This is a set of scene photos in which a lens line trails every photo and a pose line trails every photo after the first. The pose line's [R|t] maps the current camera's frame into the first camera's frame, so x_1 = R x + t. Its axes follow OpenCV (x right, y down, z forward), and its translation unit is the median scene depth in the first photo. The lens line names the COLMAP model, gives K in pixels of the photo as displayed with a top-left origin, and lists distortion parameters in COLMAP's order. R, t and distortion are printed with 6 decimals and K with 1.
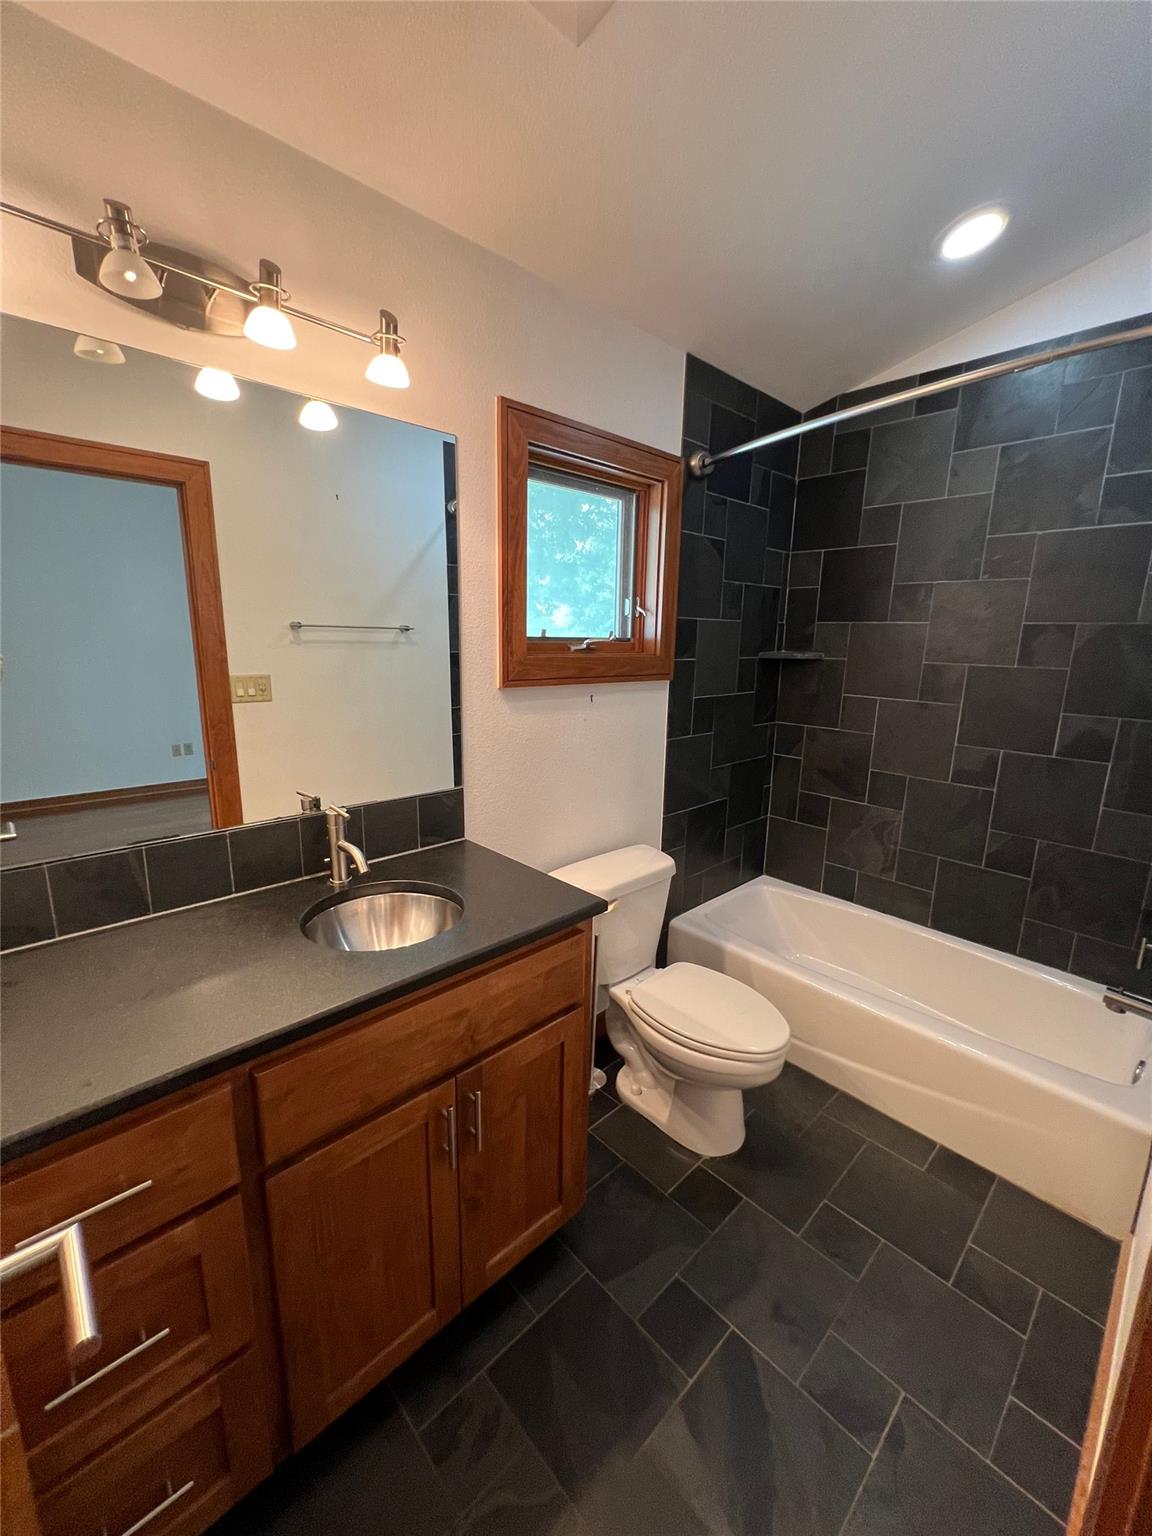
lens RADIAL K [[618.2, 0, 573.5], [0, 618.2, 763.8], [0, 0, 1]] dist [-0.005690, 0.000940]
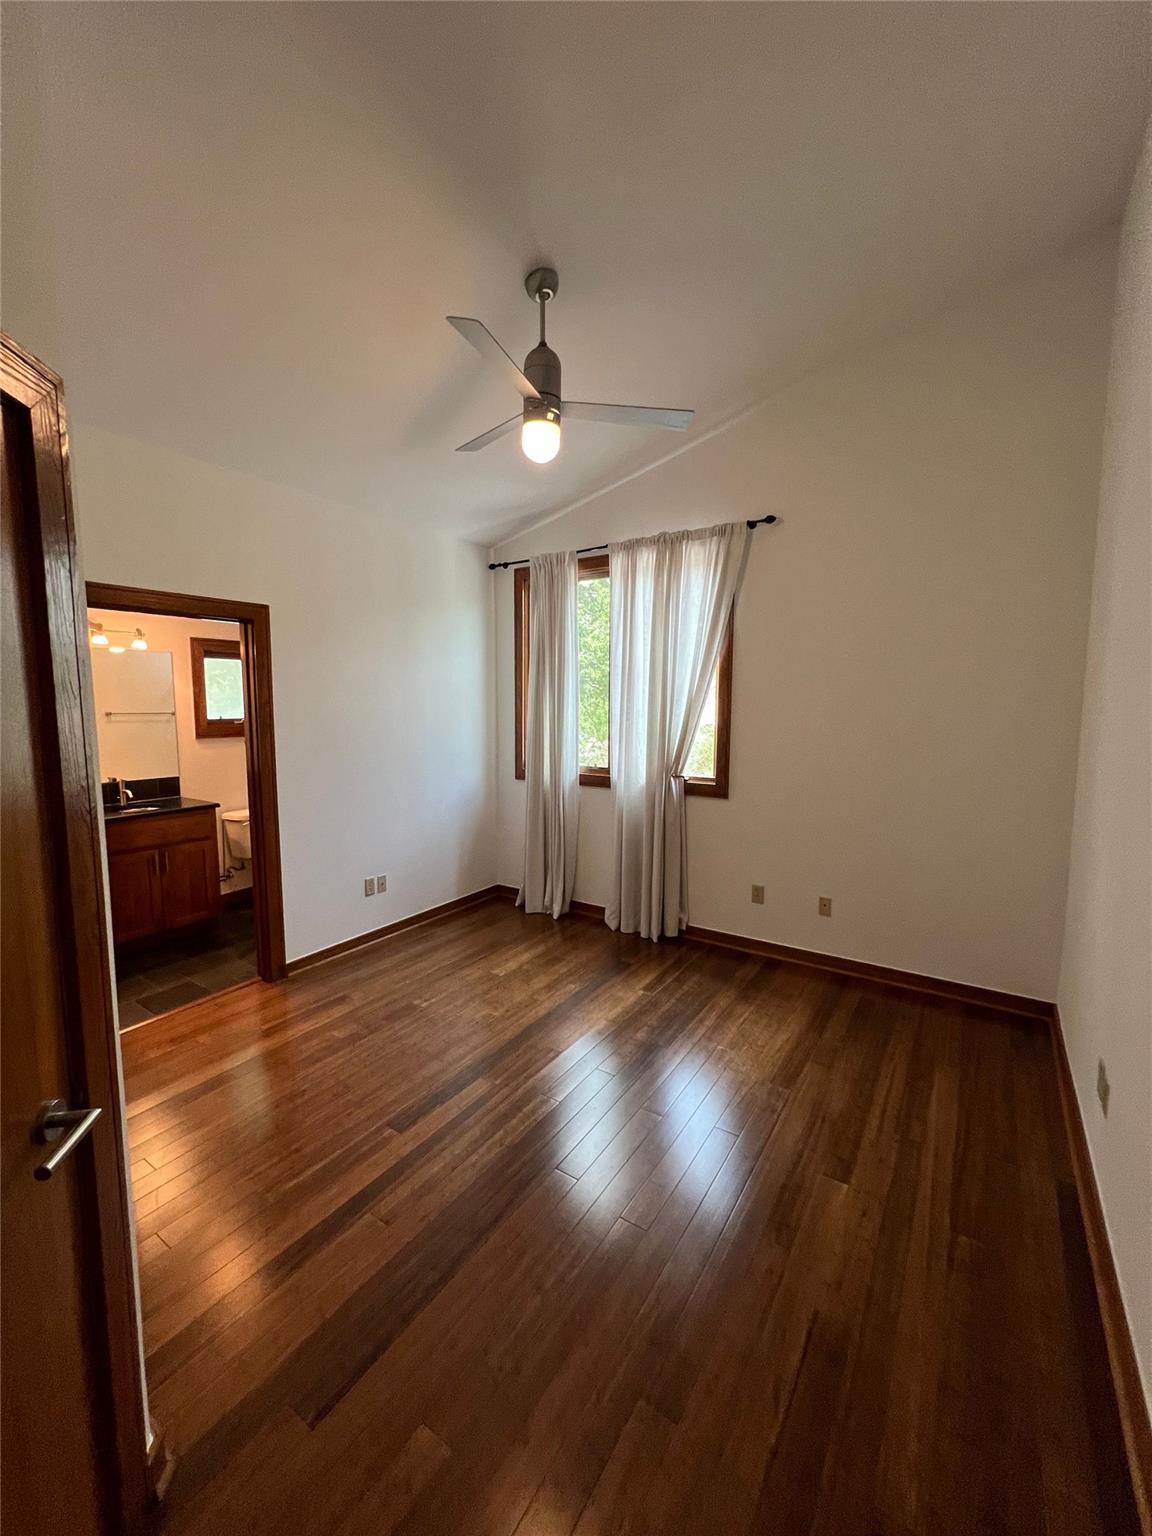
lens RADIAL K [[614.5, 0, 576.3], [0, 614.5, 772.7], [0, 0, 1]] dist [-0.002157, 0.000369]
pose [[0.974232, -0.038316, 0.222269, 0.940592], [0.058182, 0.994805, -0.083530, 0.359389], [-0.217914, 0.094309, 0.971401, -2.024295]]
